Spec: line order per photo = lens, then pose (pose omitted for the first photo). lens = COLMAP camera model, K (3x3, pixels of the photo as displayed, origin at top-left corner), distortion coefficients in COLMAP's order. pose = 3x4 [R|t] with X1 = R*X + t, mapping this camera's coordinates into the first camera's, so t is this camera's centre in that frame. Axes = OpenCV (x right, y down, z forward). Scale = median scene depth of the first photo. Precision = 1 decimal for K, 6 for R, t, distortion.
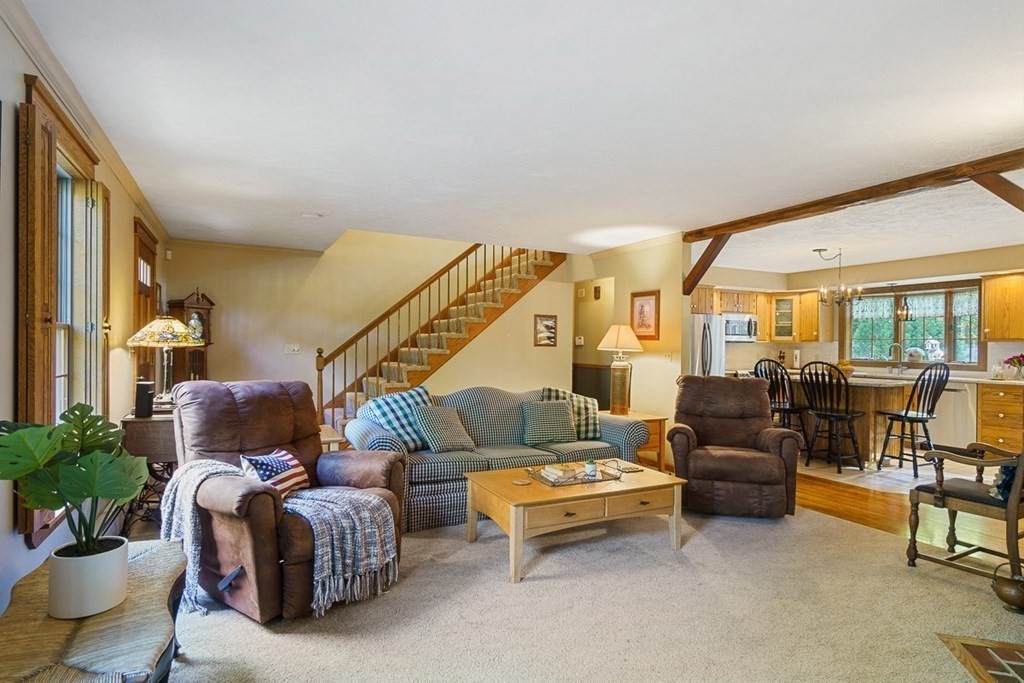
lens RADIAL K [[528.8, 0, 515.7], [0, 528.8, 347.0], [0, 0, 1]] dist [-0.001170, 0.002163]
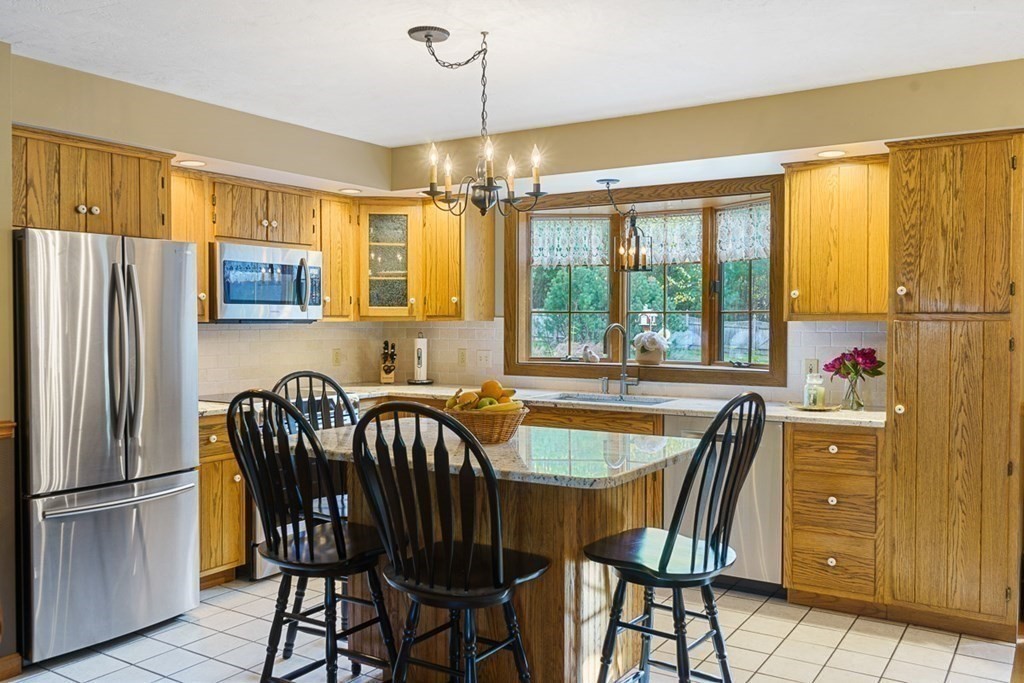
lens RADIAL K [[862.5, 0, 513.1], [0, 862.5, 337.6], [0, 0, 1]] dist [-0.004157, 0.001752]
pose [[0.864913, -0.017513, 0.501616, 0.296092], [0.008514, 0.999759, 0.020225, -0.009847], [-0.501849, -0.013223, 0.864854, 0.437212]]
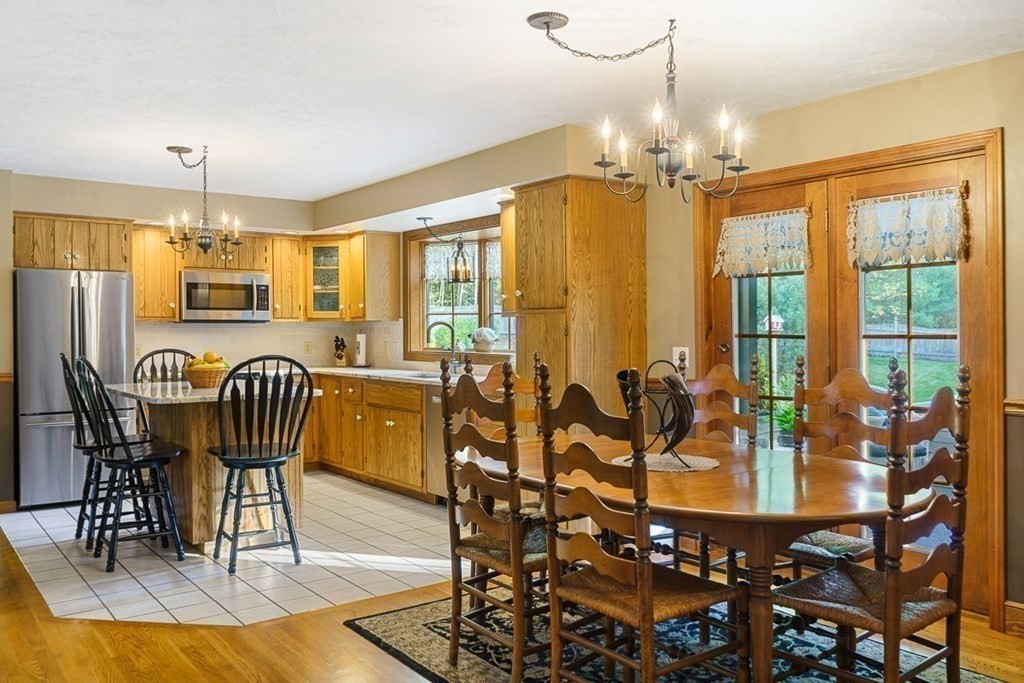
lens RADIAL K [[820.9, 0, 517.1], [0, 820.9, 331.7], [0, 0, 1]] dist [-0.009320, 0.004271]
pose [[0.982921, -0.011108, 0.183694, 0.628530], [0.011764, 0.999928, -0.002484, 0.008282], [-0.183653, 0.004602, 0.982980, 0.092740]]
